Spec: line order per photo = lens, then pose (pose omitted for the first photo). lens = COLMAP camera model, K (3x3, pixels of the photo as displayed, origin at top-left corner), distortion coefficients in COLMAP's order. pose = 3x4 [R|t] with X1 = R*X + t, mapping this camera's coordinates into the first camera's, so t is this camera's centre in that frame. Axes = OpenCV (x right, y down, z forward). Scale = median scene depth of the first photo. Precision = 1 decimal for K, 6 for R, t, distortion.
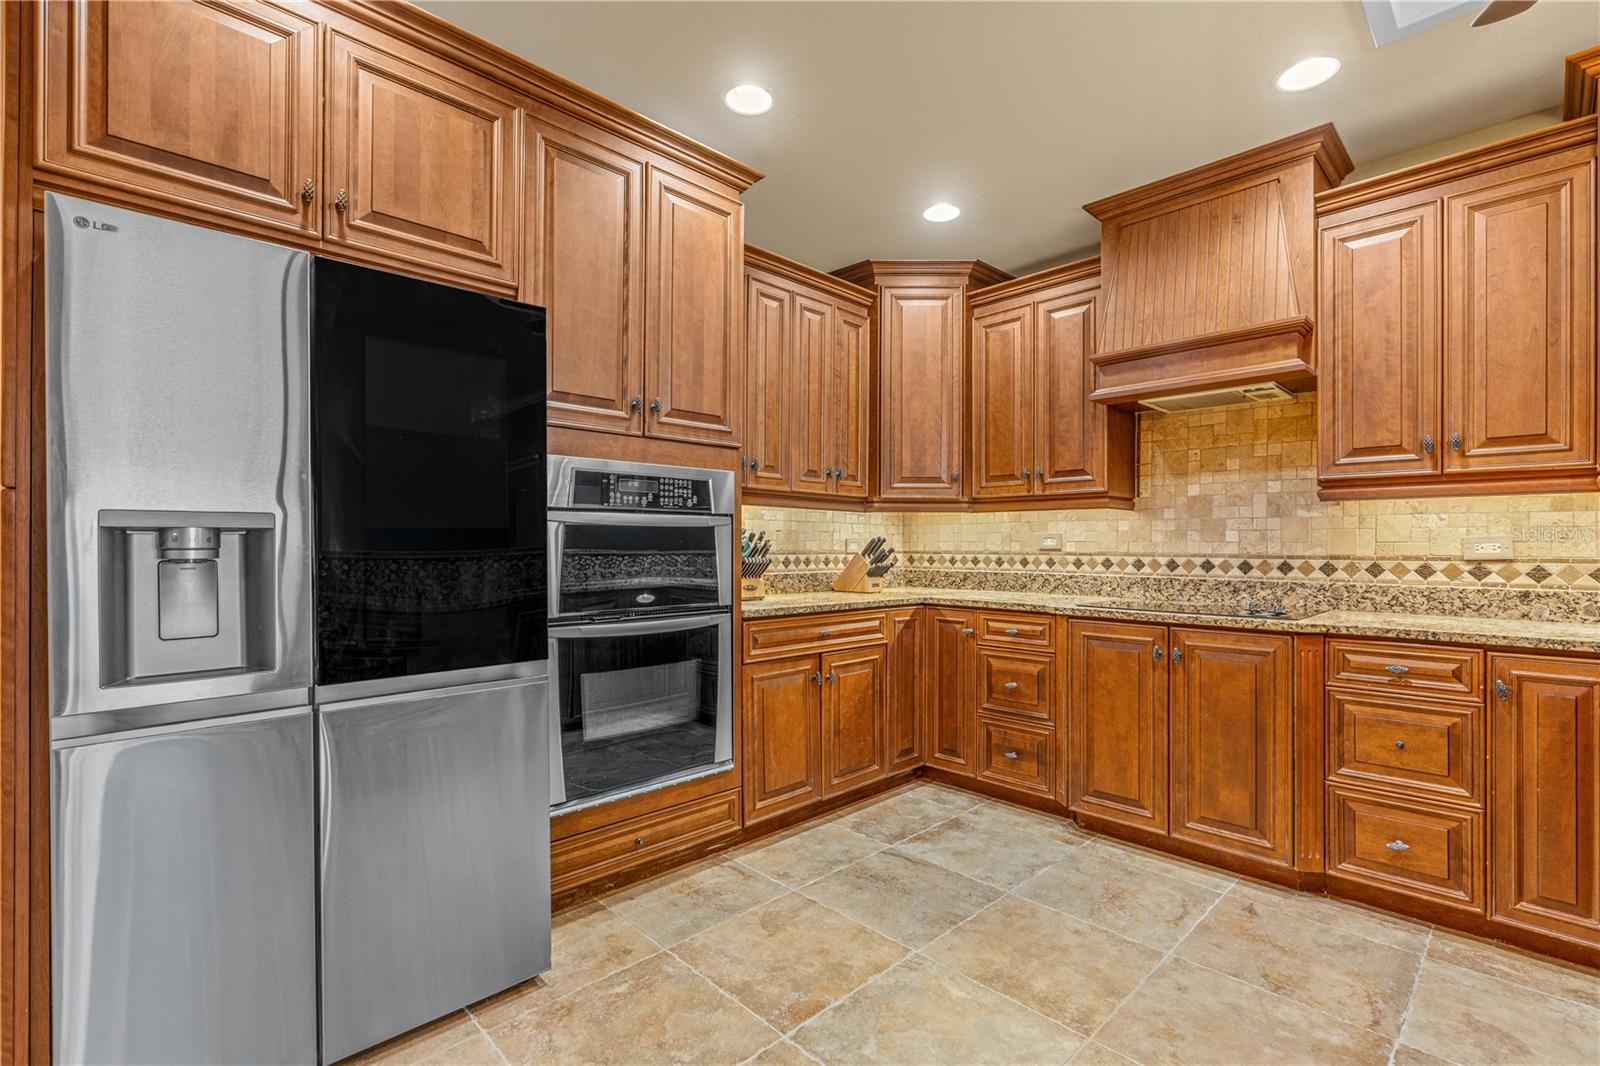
lens RADIAL K [[723.3, 0, 810.6], [0, 723.3, 550.9], [0, 0, 1]] dist [-0.004454, 0.002069]
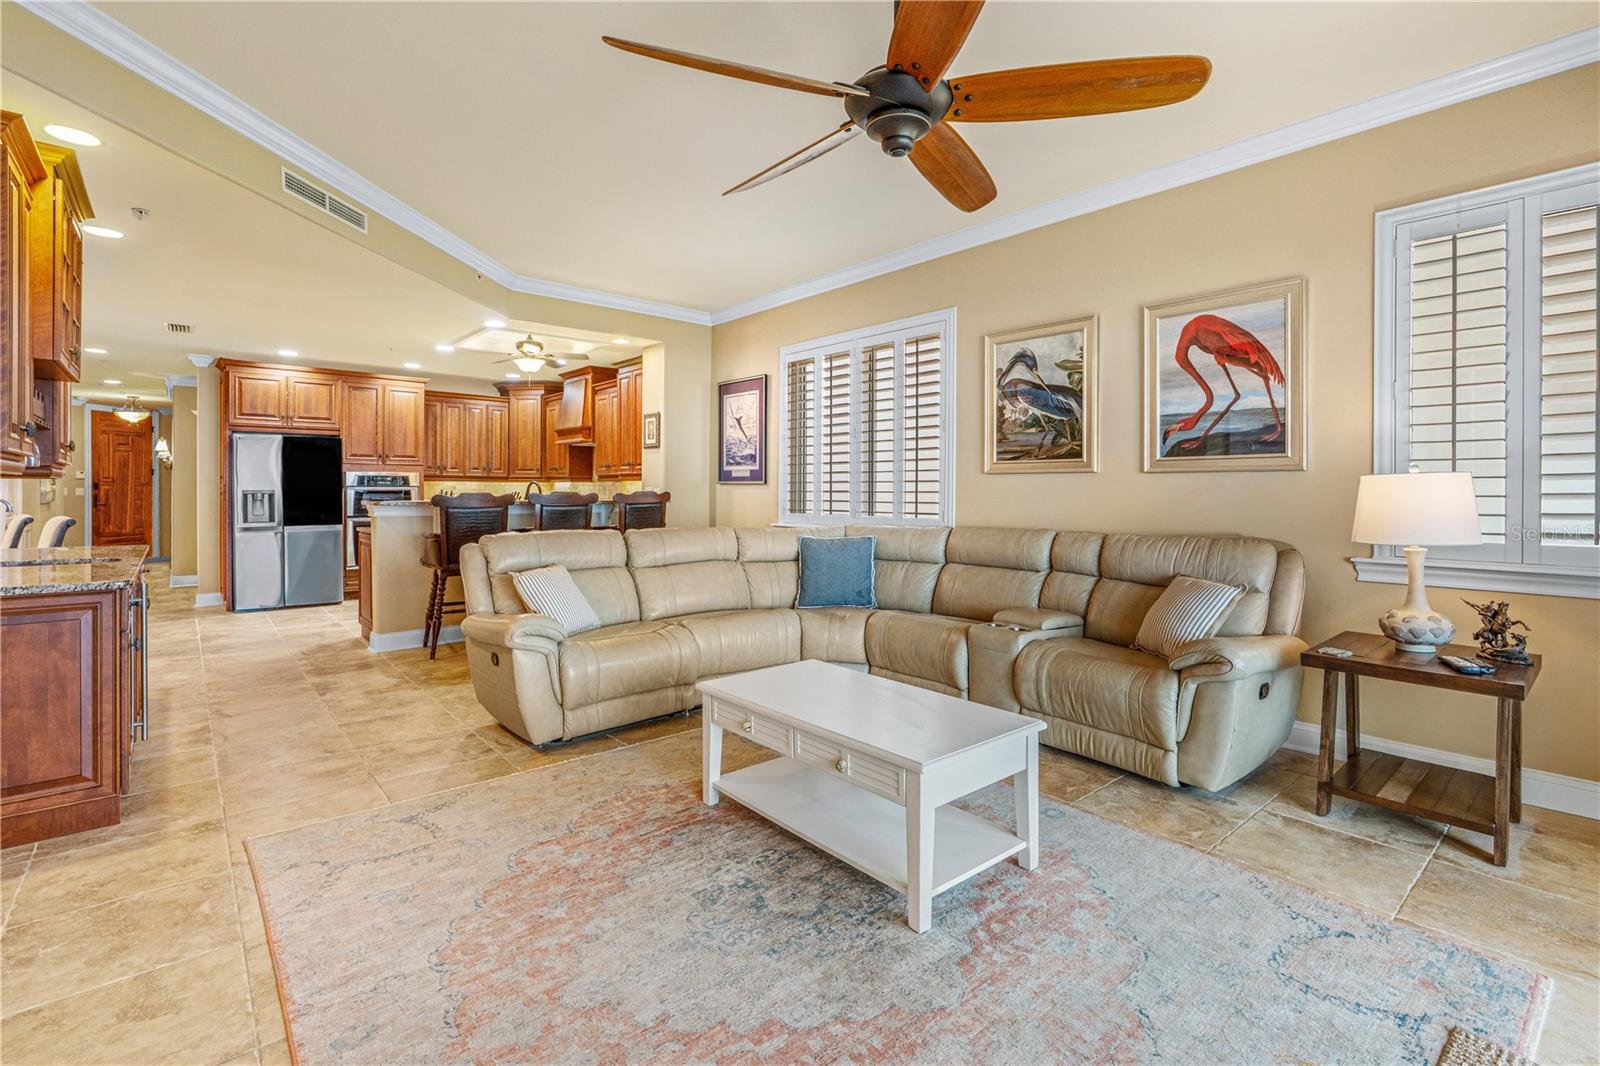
lens RADIAL K [[723.3, 0, 810.5], [0, 723.3, 502.9], [0, 0, 1]] dist [-0.004454, 0.002069]
pose [[0.998590, 0.000324, -0.053078, 1.871375], [0.000174, 0.999956, 0.009376, -0.003431], [0.053079, -0.009372, 0.998546, -2.200598]]
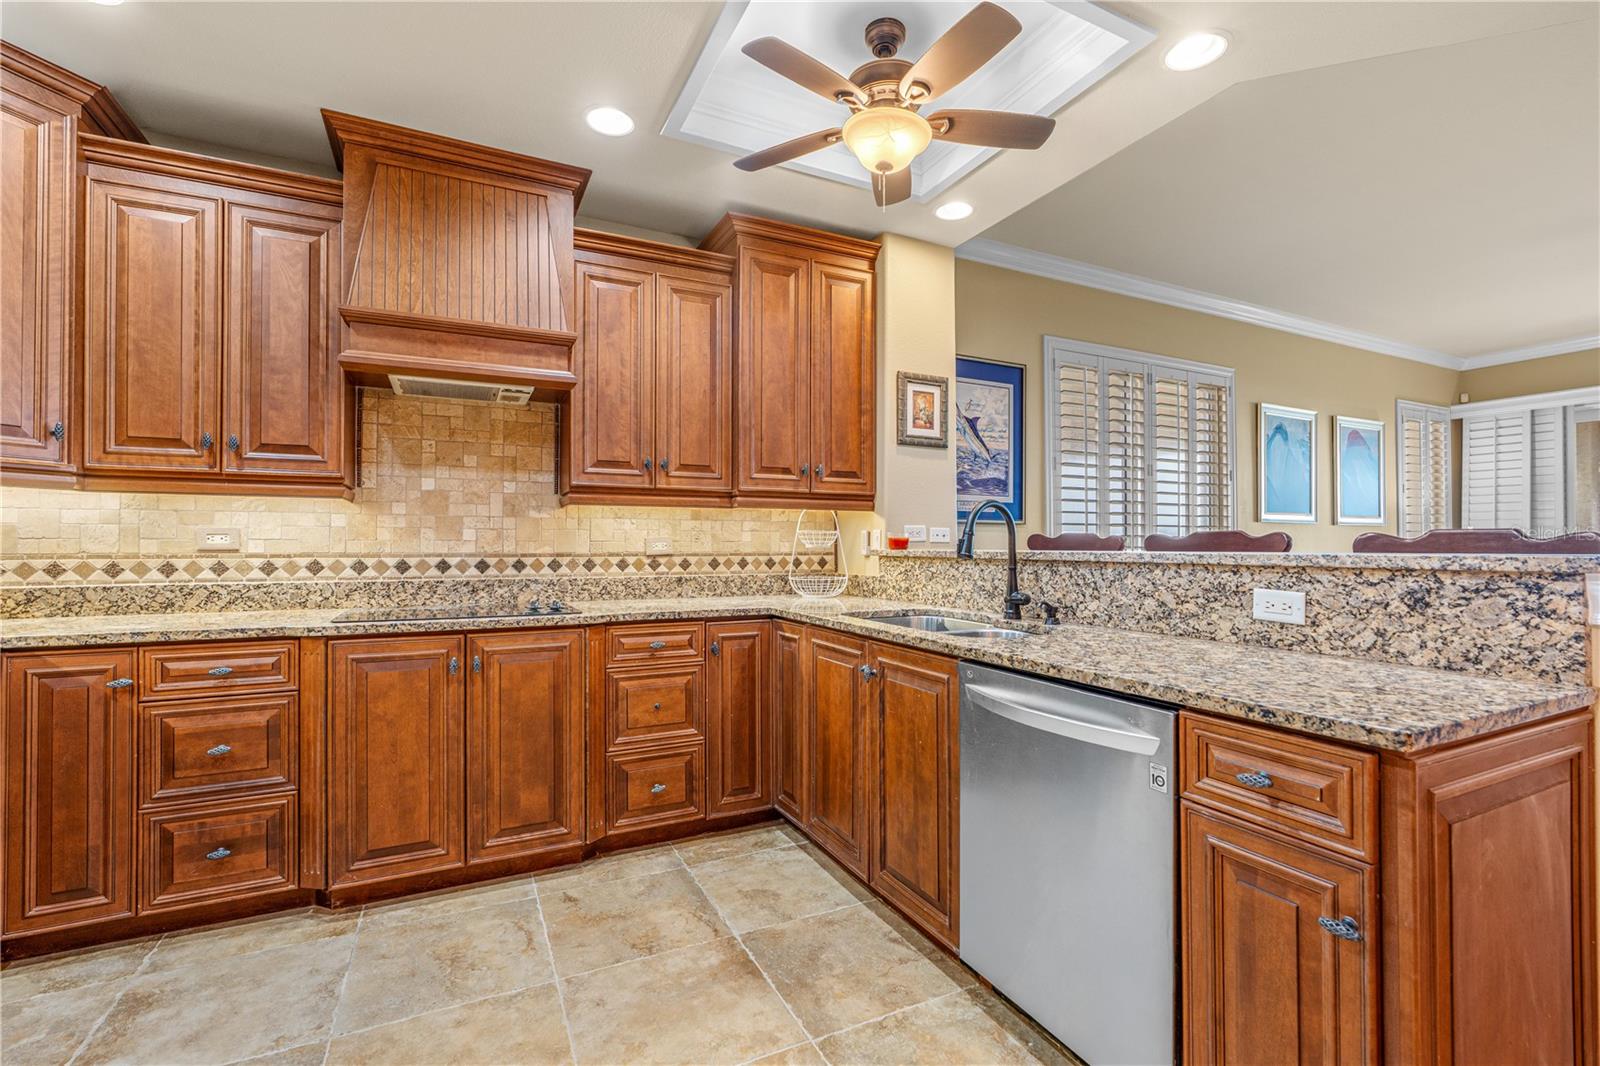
lens RADIAL K [[723.3, 0, 809.0], [0, 723.3, 542.2], [0, 0, 1]] dist [-0.004454, 0.002069]
pose [[0.313106, 0.002473, 0.949715, -0.236853], [0.008072, 0.999954, -0.005265, -0.002053], [-0.949684, 0.009315, 0.313071, 0.315970]]
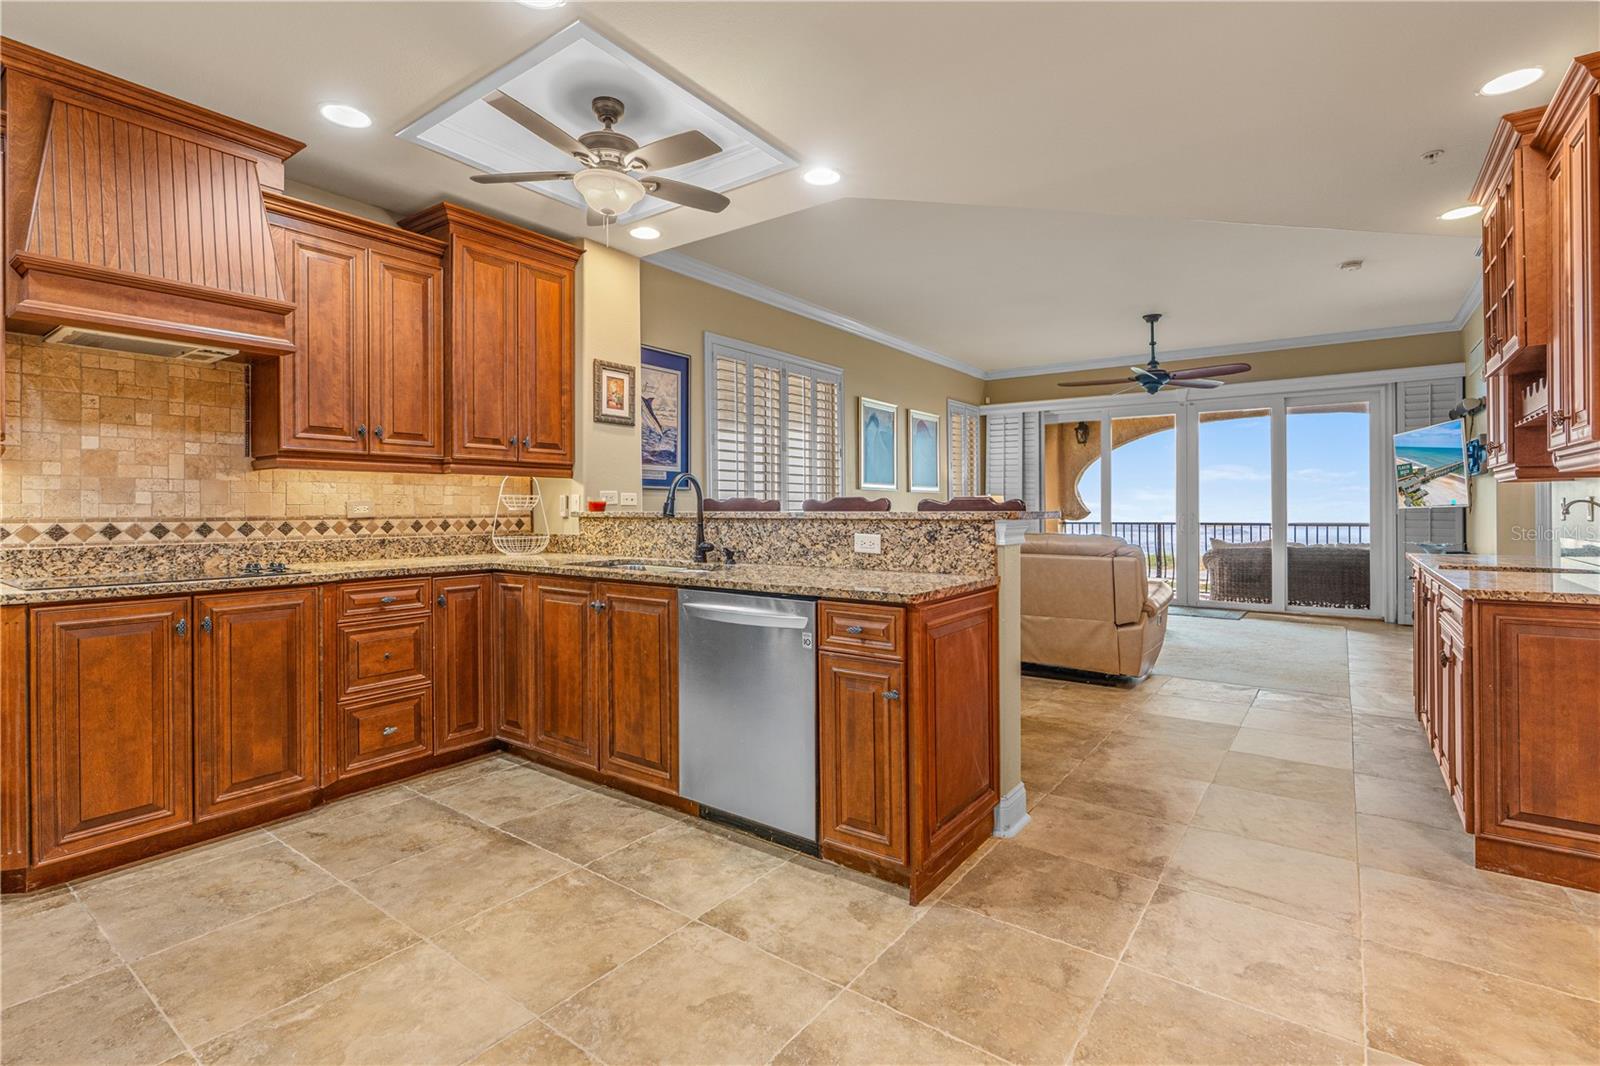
lens RADIAL K [[723.3, 0, 797.5], [0, 723.3, 522.9], [0, 0, 1]] dist [-0.004454, 0.002069]
pose [[-0.151448, -0.021298, 0.988236, -0.537874], [0.010995, 0.999670, 0.023230, -0.001232], [-0.988404, 0.014384, -0.151164, 0.384998]]
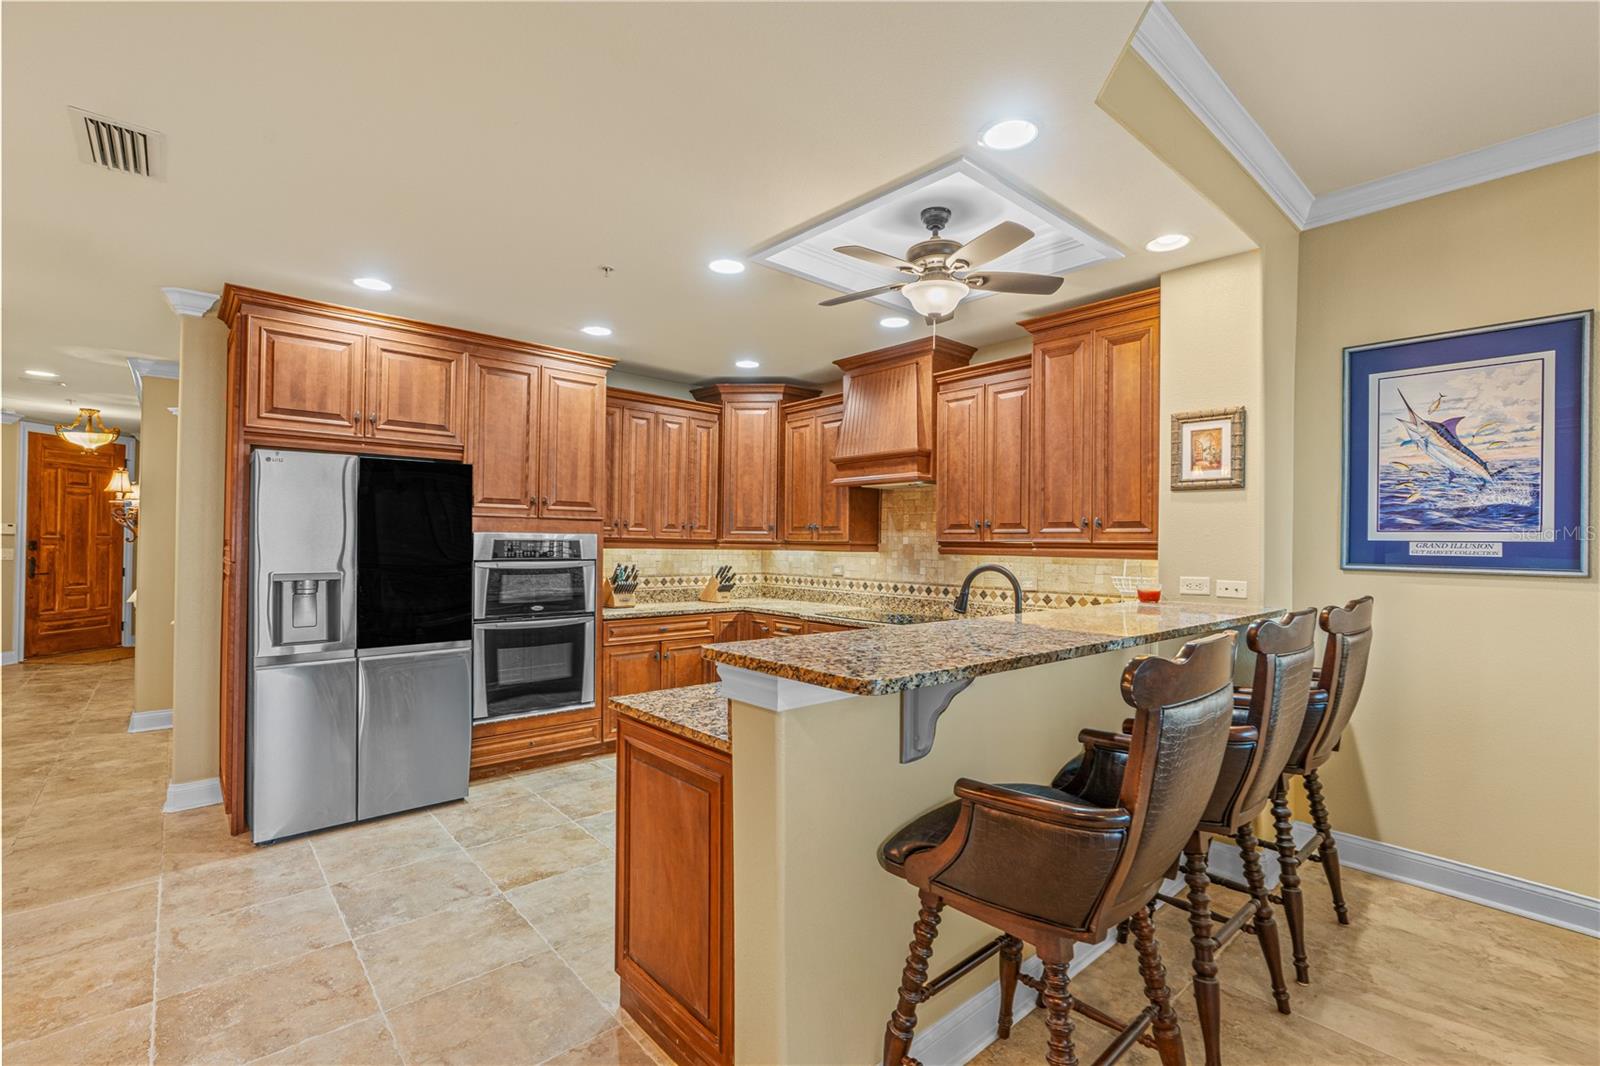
lens RADIAL K [[723.3, 0, 814.6], [0, 723.3, 542.1], [0, 0, 1]] dist [-0.004454, 0.002069]
pose [[0.998791, 0.007000, -0.048653, 0.511048], [-0.007400, 0.999940, -0.008053, -0.083472], [0.048594, 0.008403, 0.998783, -0.715203]]
